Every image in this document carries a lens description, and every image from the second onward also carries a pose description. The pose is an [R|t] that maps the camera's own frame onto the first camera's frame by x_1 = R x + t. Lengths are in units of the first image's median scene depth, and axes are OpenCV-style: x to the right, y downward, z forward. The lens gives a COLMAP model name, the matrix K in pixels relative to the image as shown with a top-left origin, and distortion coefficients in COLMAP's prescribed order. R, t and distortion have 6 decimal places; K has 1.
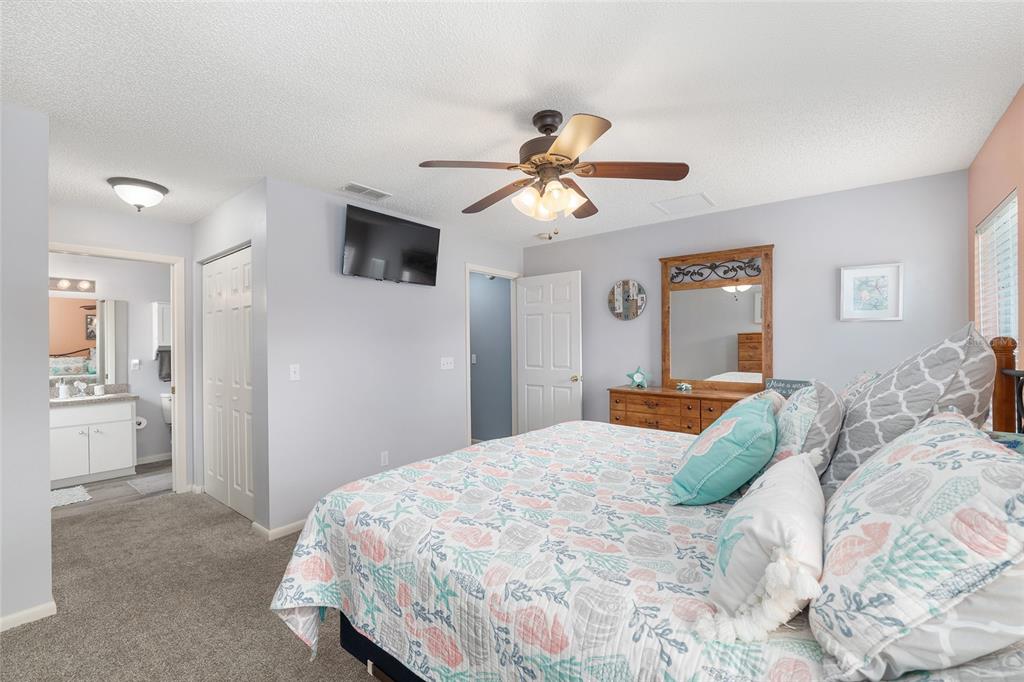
lens RADIAL K [[424.6, 0, 505.8], [0, 424.6, 343.3], [0, 0, 1]] dist [-0.011356, -0.000013]
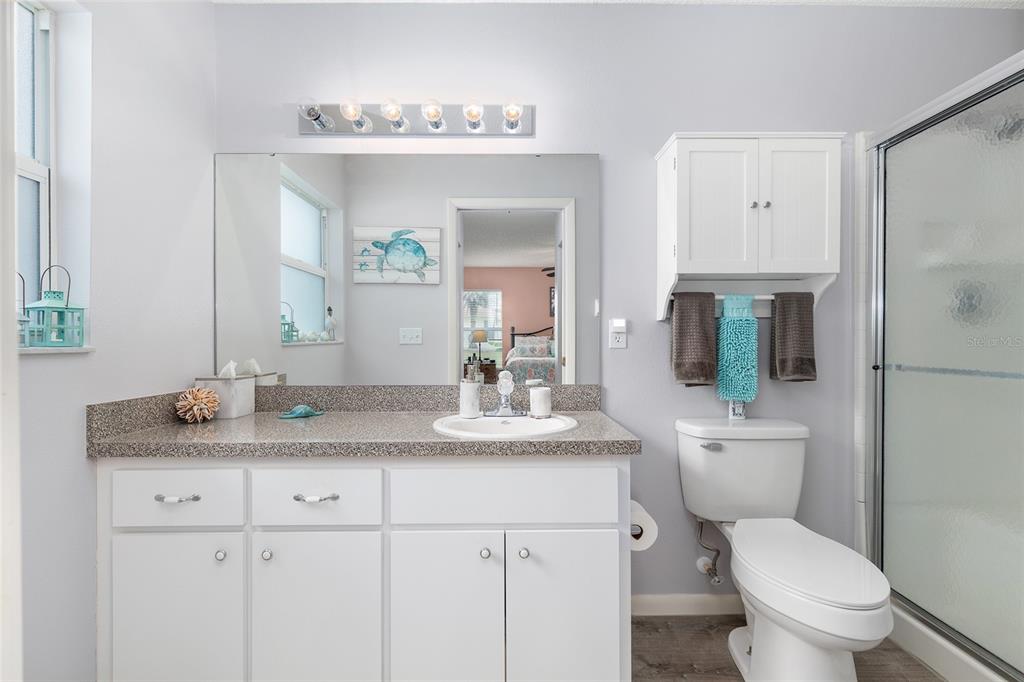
lens RADIAL K [[475.2, 0, 509.1], [0, 475.2, 337.6], [0, 0, 1]] dist [0.002367, -0.000797]
pose [[0.631862, 0.010344, -0.775012, -0.626962], [-0.003200, 0.999937, 0.010737, 0.050429], [0.775074, -0.004304, 0.631855, 0.674619]]
